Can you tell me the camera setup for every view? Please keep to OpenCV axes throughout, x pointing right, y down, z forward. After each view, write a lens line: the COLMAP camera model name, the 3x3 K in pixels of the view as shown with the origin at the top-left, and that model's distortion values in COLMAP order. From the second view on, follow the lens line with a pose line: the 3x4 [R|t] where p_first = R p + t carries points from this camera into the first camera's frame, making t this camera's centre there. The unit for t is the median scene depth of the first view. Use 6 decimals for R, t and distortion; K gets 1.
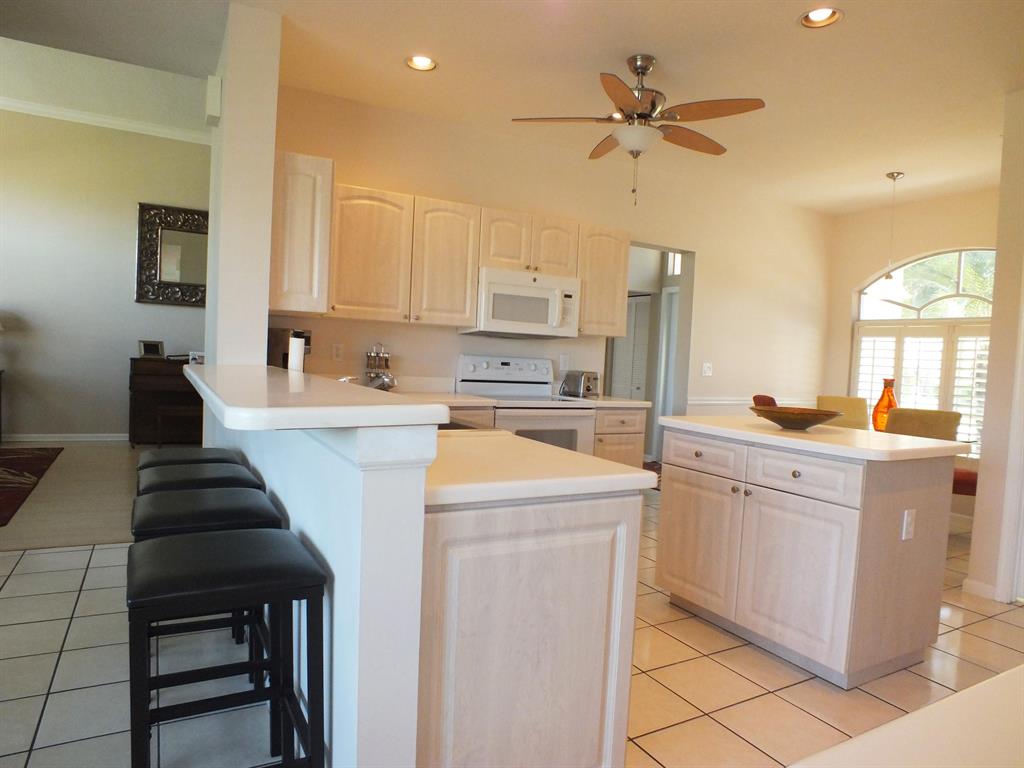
lens RADIAL K [[649.1, 0, 512.2], [0, 649.1, 387.4], [0, 0, 1]] dist [-0.084181, 0.028423]
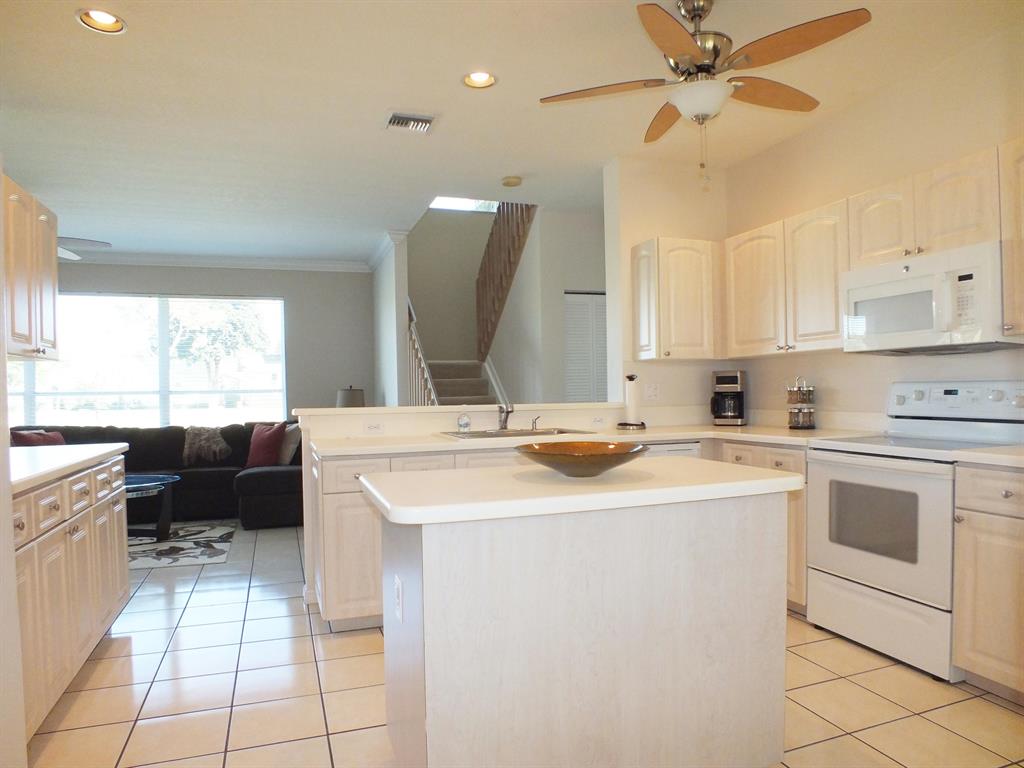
lens RADIAL K [[649.1, 0, 512.9], [0, 649.1, 377.5], [0, 0, 1]] dist [-0.084181, 0.028423]
pose [[-0.145441, -0.068709, -0.986978, 0.738950], [-0.041726, 0.997124, -0.063267, 0.009019], [0.988487, 0.031981, -0.147890, 0.681181]]
